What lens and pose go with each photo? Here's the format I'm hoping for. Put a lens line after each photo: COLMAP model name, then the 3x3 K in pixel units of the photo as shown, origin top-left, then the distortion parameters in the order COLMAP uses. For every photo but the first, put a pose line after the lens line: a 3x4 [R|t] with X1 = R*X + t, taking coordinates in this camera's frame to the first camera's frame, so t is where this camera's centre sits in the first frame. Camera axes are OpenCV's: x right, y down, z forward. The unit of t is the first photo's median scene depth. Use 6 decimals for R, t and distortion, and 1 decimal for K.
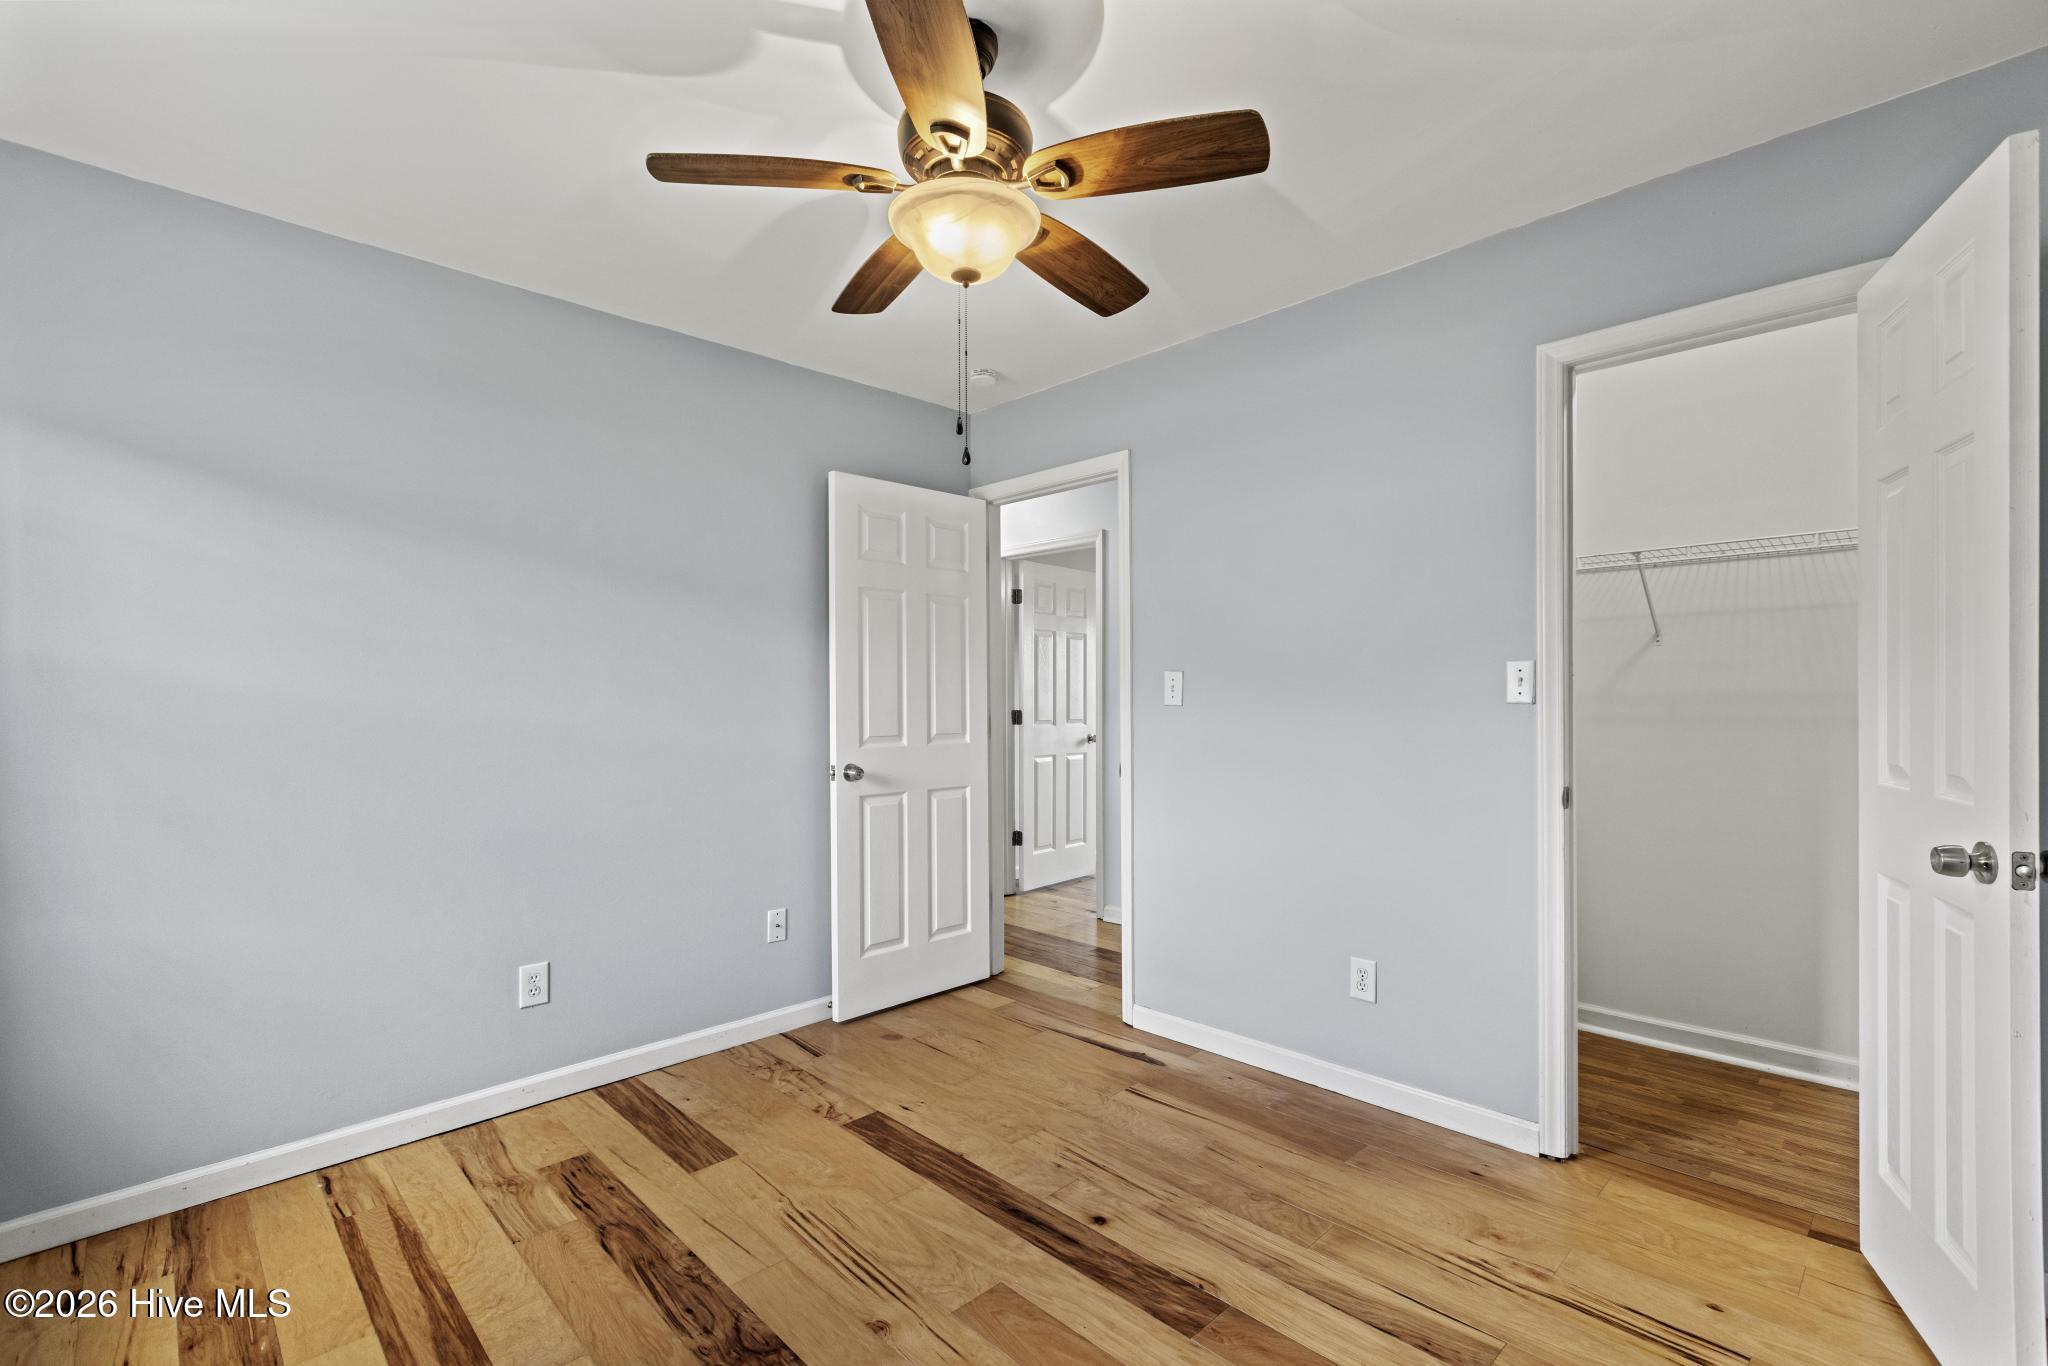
lens RADIAL K [[916.0, 0, 1029.9], [0, 916.0, 694.9], [0, 0, 1]] dist [0.004364, -0.001226]
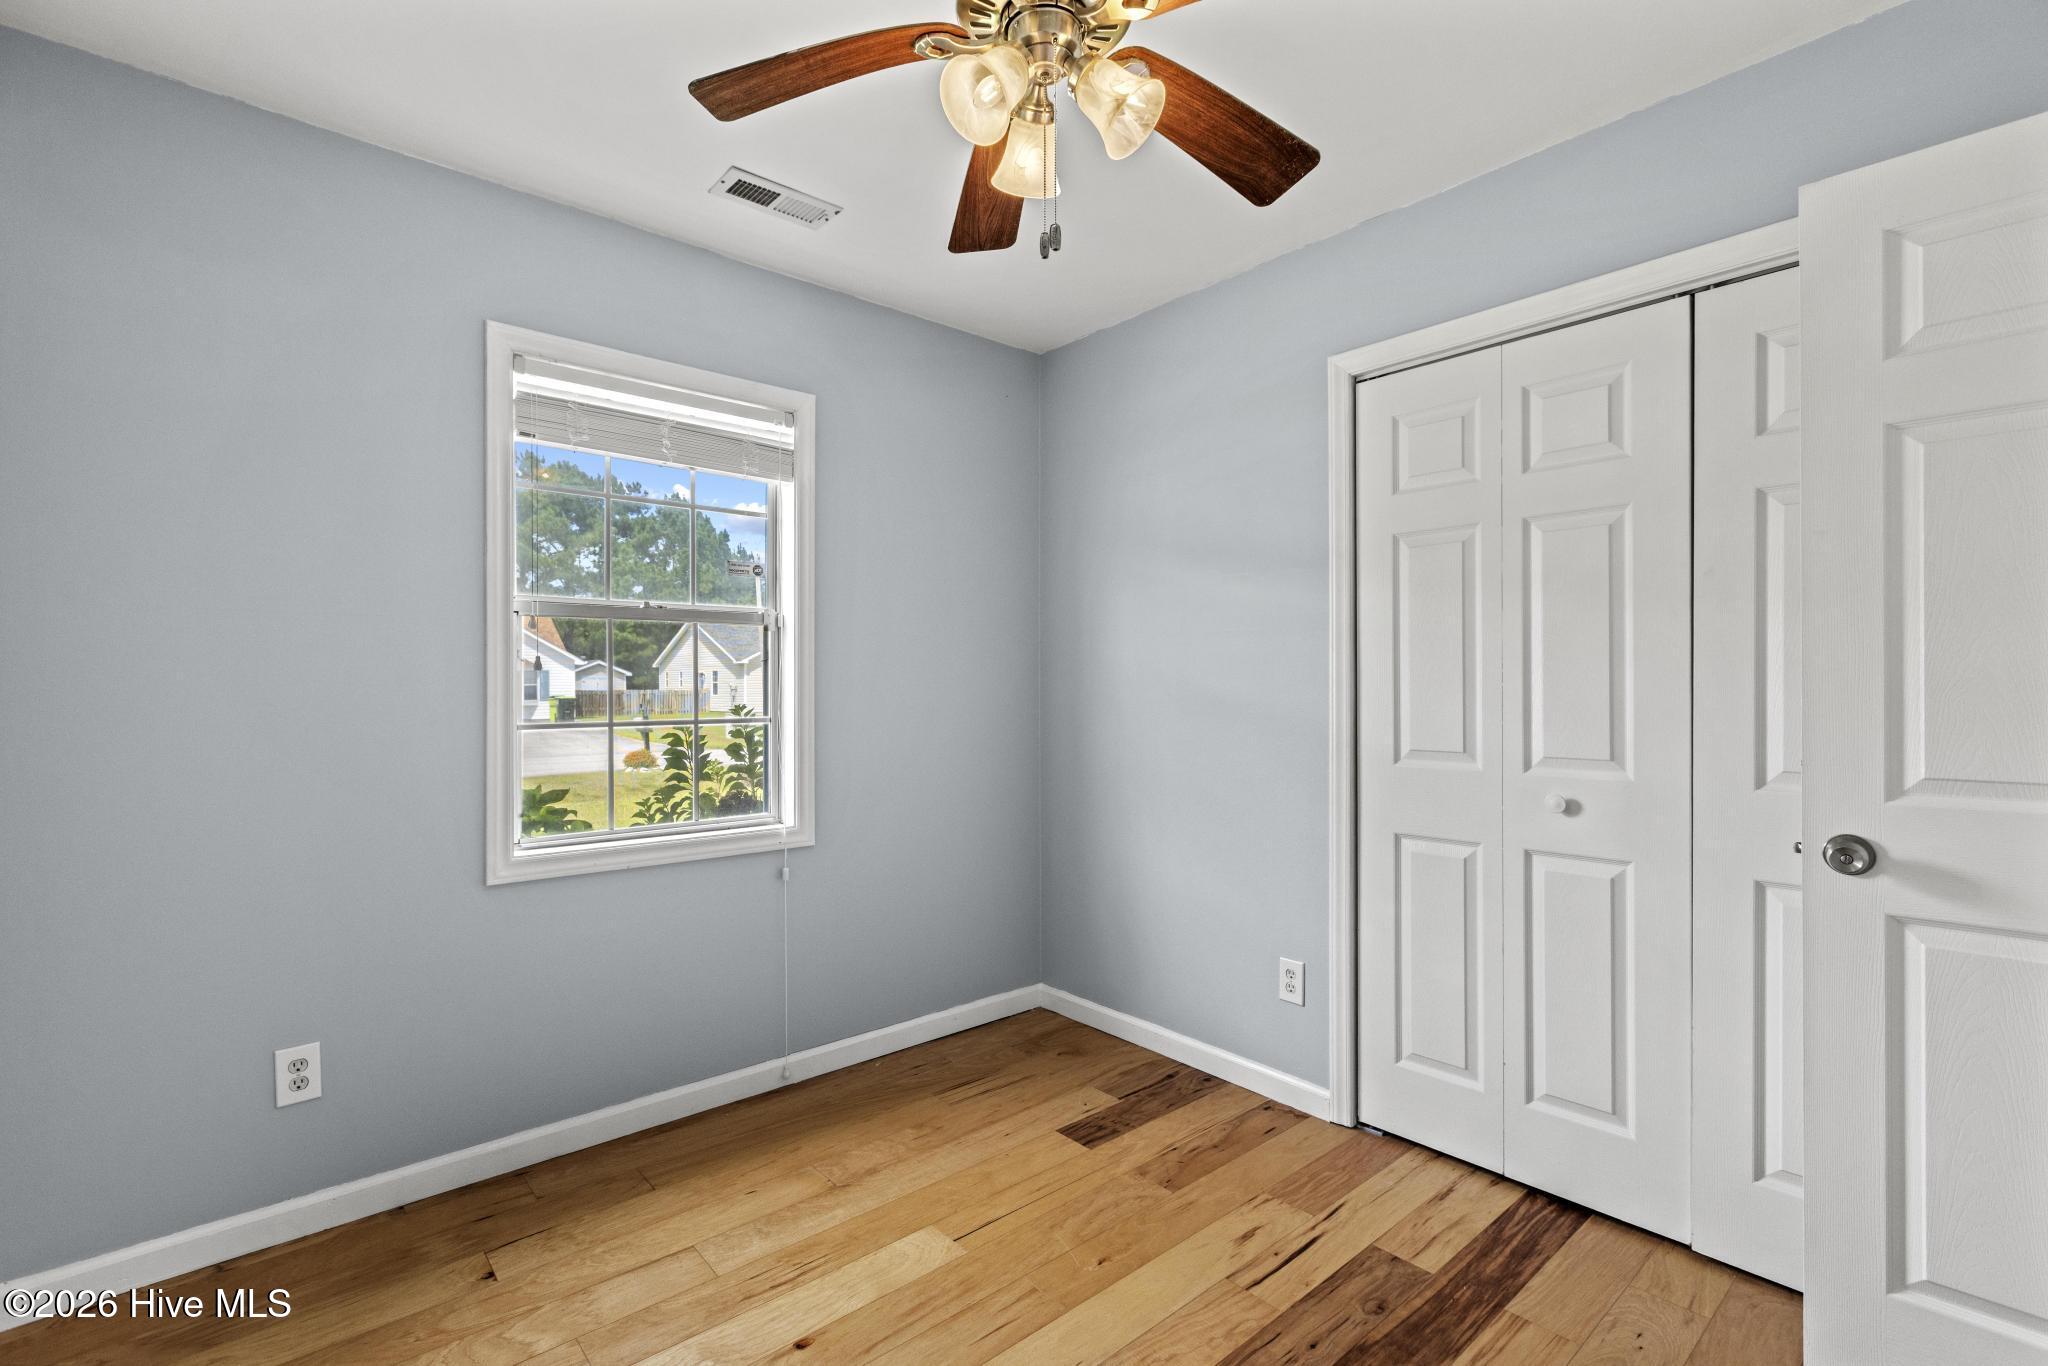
lens RADIAL K [[915.8, 0, 1024.0], [0, 915.8, 683.0], [0, 0, 1]] dist [0.055174, -0.024809]
pose [[-0.078409, 0.003452, -0.996915, 0.356501], [0.000567, 0.999994, 0.003418, -0.000109], [0.996921, -0.000297, -0.078411, 0.777438]]
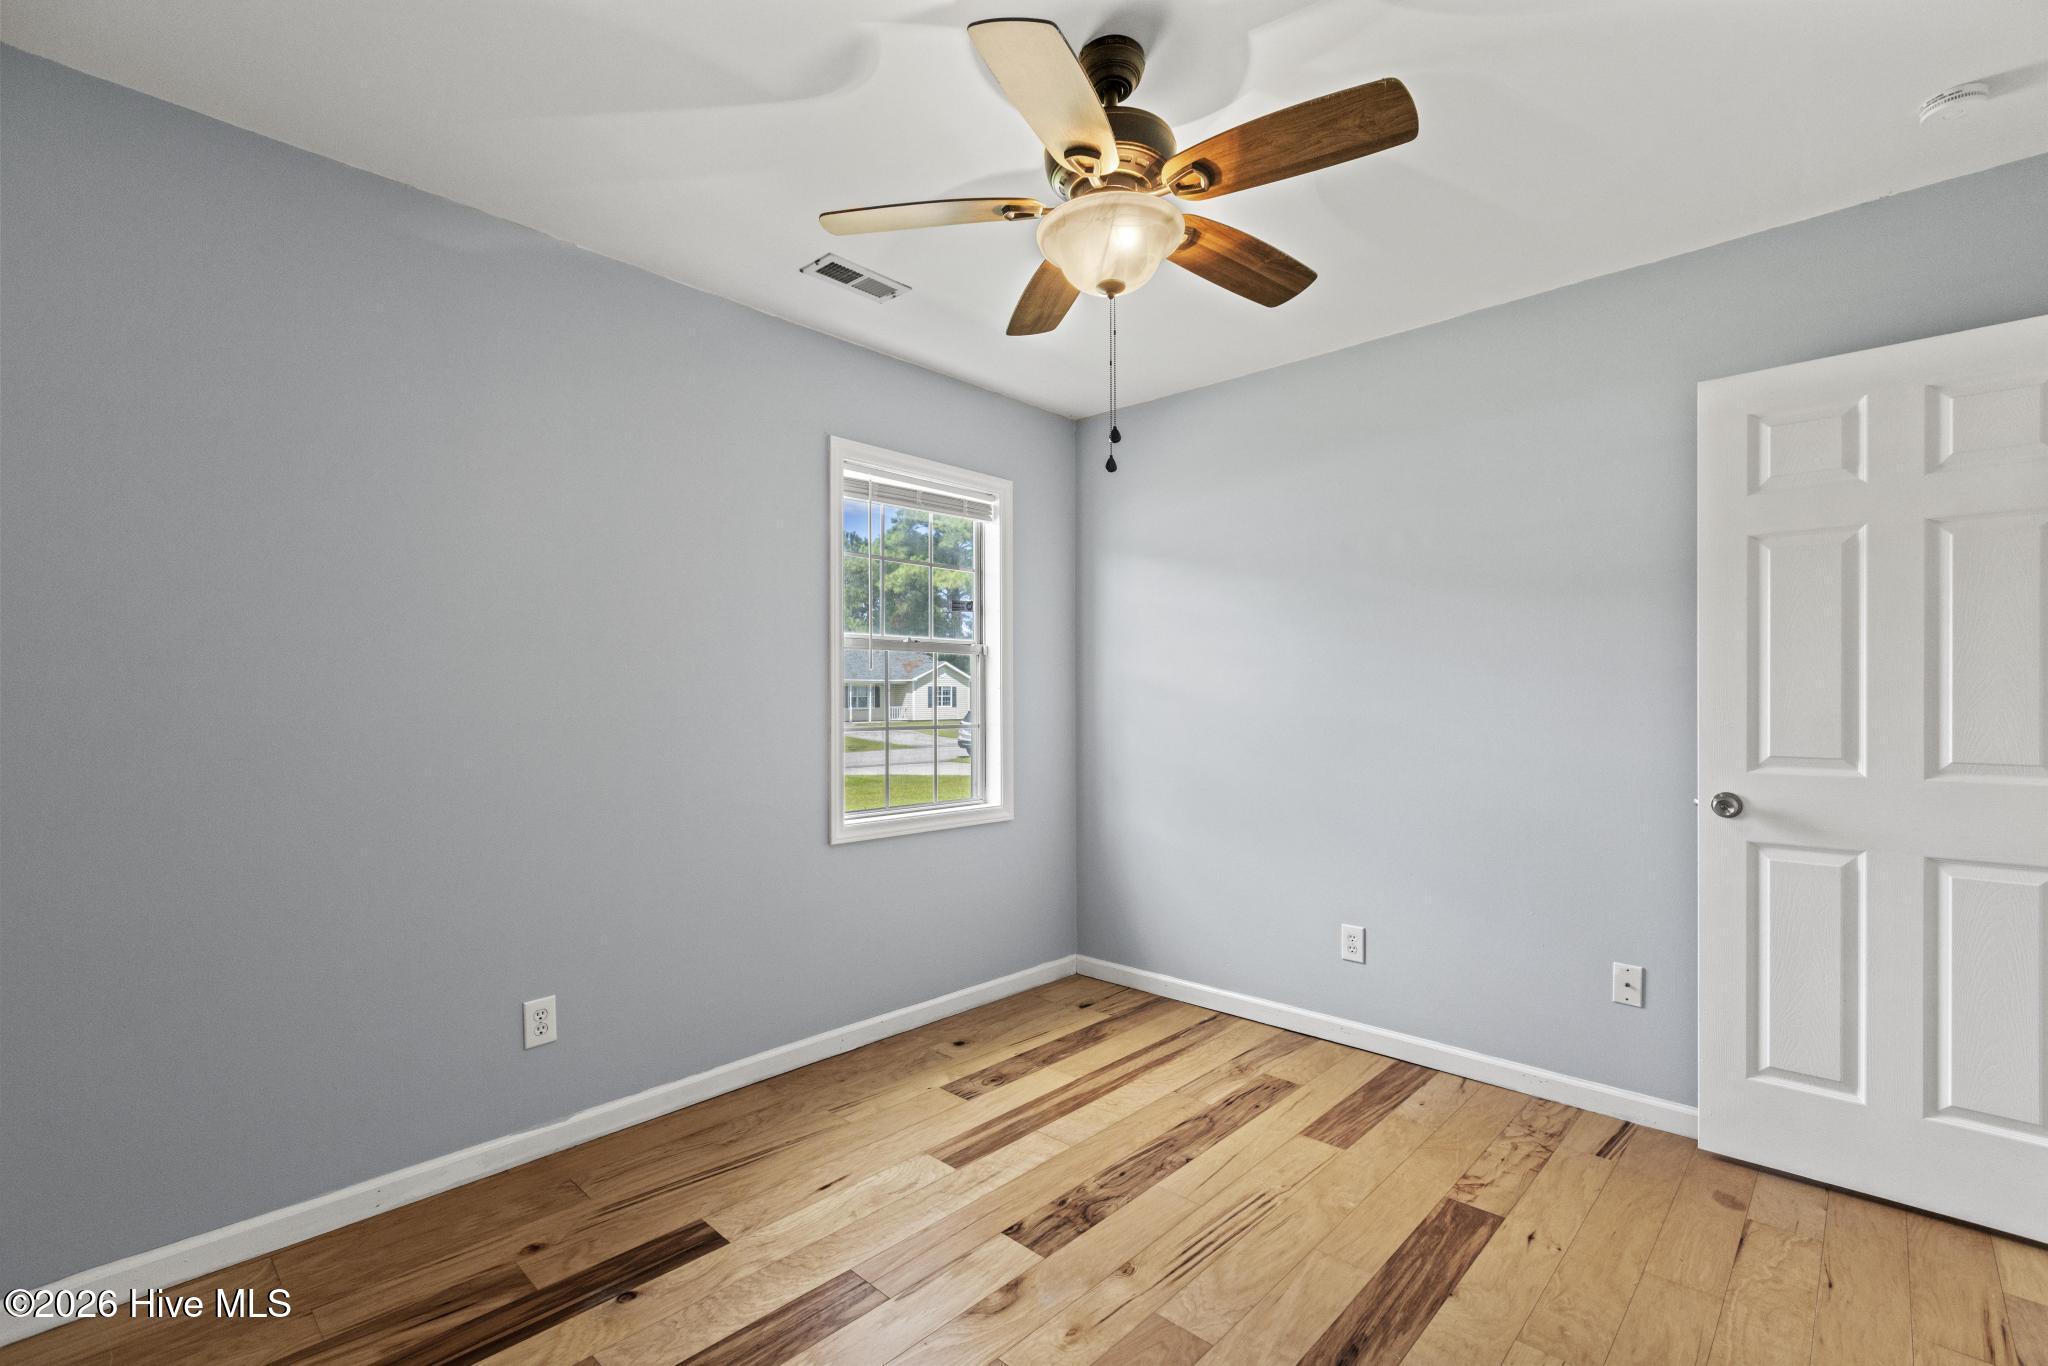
lens RADIAL K [[916.0, 0, 1029.9], [0, 916.0, 694.9], [0, 0, 1]] dist [0.004364, -0.001226]
pose [[0.032259, 0.003182, -0.999474, 0.594881], [0.002039, 0.999993, 0.003250, -0.003055], [0.999477, -0.002143, 0.032252, 0.544844]]
